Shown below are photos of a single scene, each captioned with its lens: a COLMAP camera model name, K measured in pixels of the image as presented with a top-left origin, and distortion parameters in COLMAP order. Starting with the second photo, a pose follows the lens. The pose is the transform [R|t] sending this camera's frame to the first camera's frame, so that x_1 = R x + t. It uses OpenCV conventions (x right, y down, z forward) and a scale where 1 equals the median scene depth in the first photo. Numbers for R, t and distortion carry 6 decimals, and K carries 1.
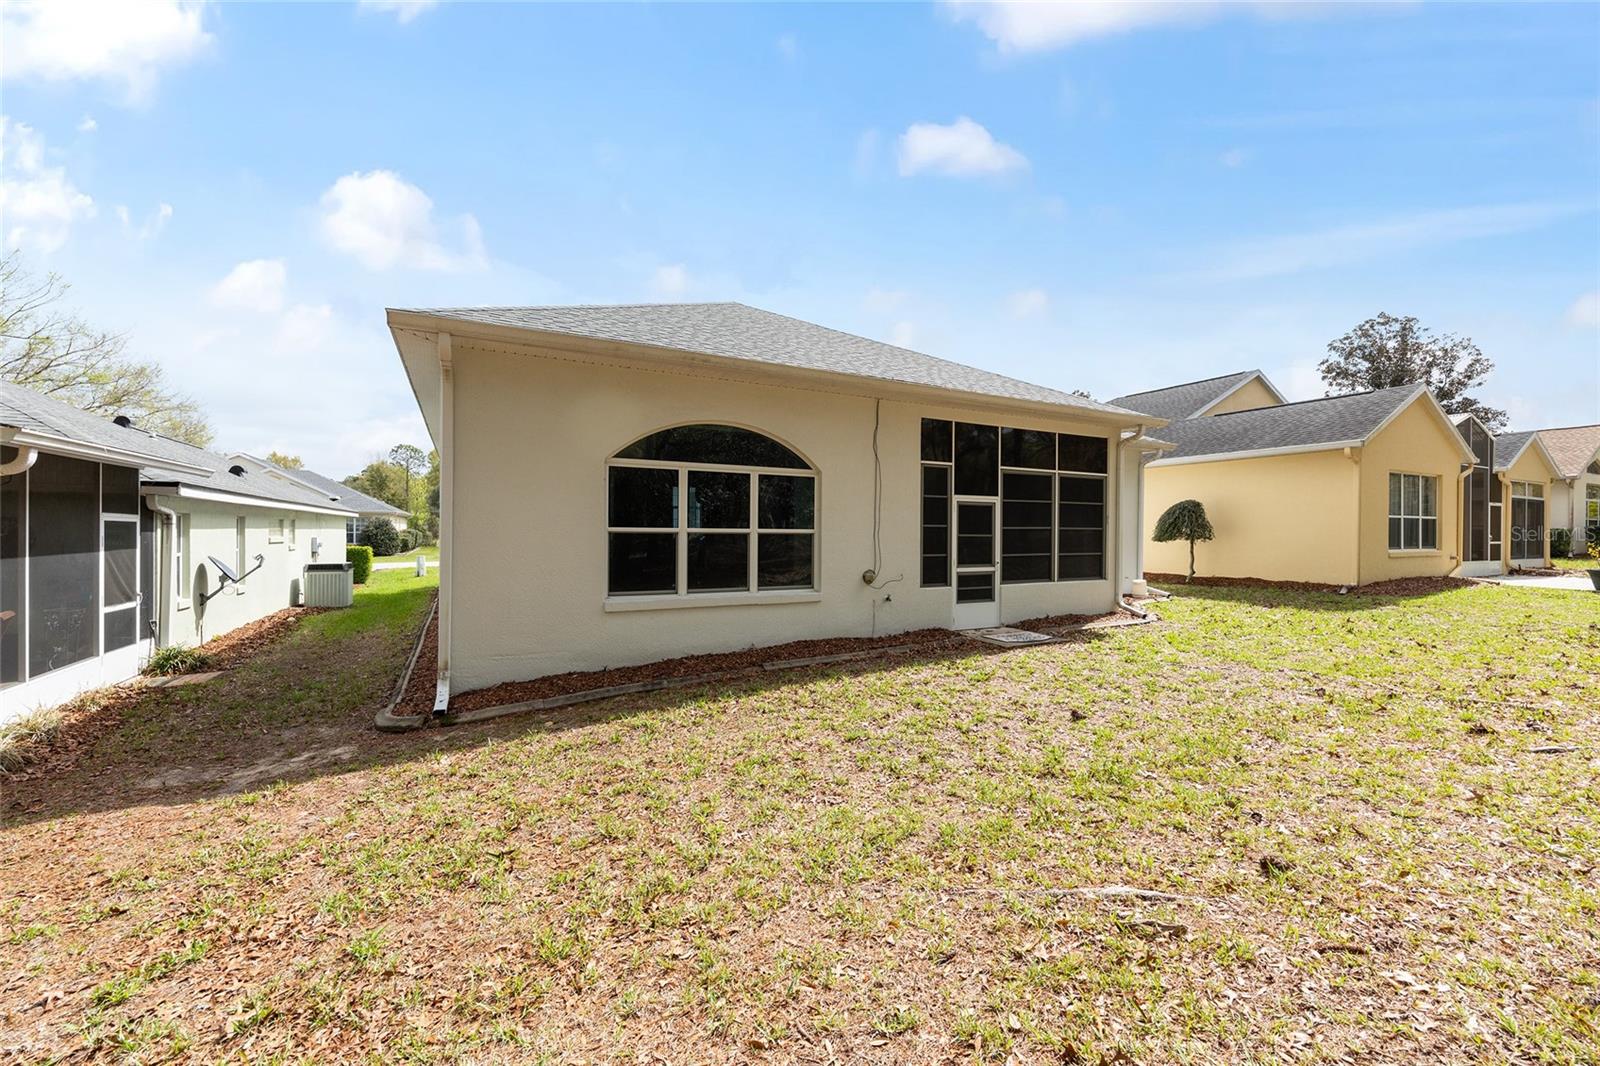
lens RADIAL K [[634.1, 0, 804.3], [0, 634.1, 531.8], [0, 0, 1]] dist [-0.006634, 0.000824]
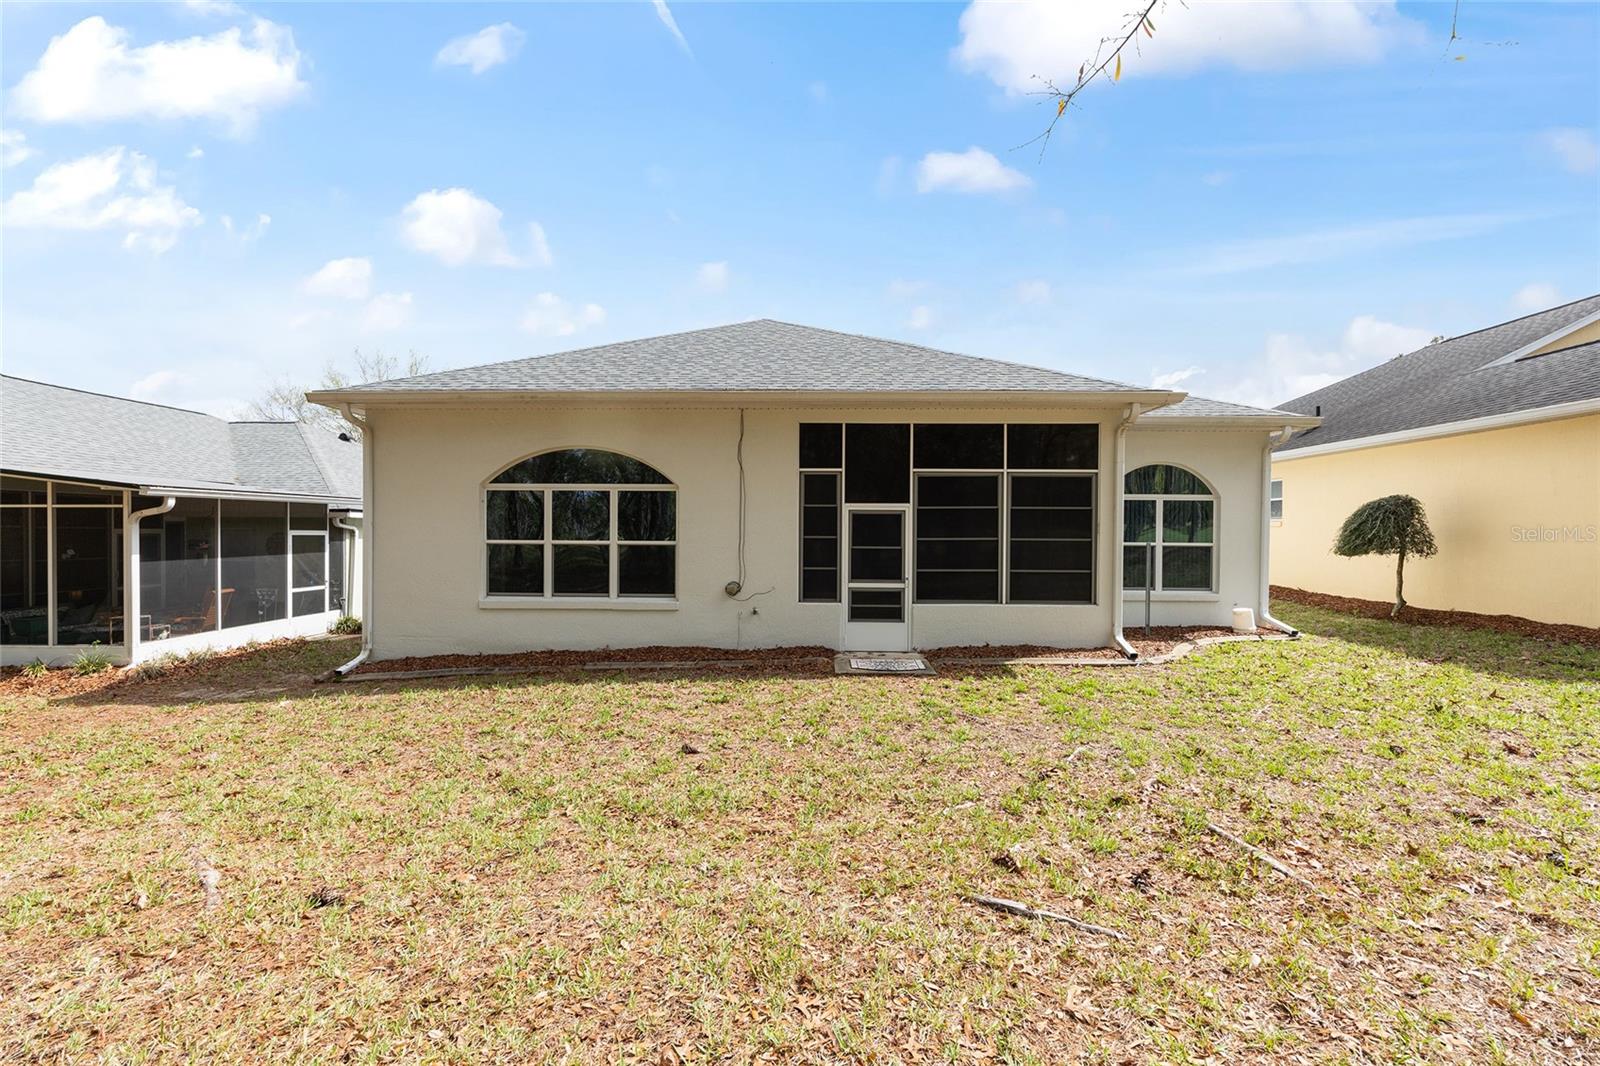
lens RADIAL K [[634.1, 0, 803.1], [0, 634.1, 537.3], [0, 0, 1]] dist [-0.006634, 0.000824]
pose [[0.874909, 0.000758, -0.484287, 0.645145], [0.000865, 0.999995, 0.003128, -0.012358], [0.484287, -0.003155, 0.874904, 0.170712]]
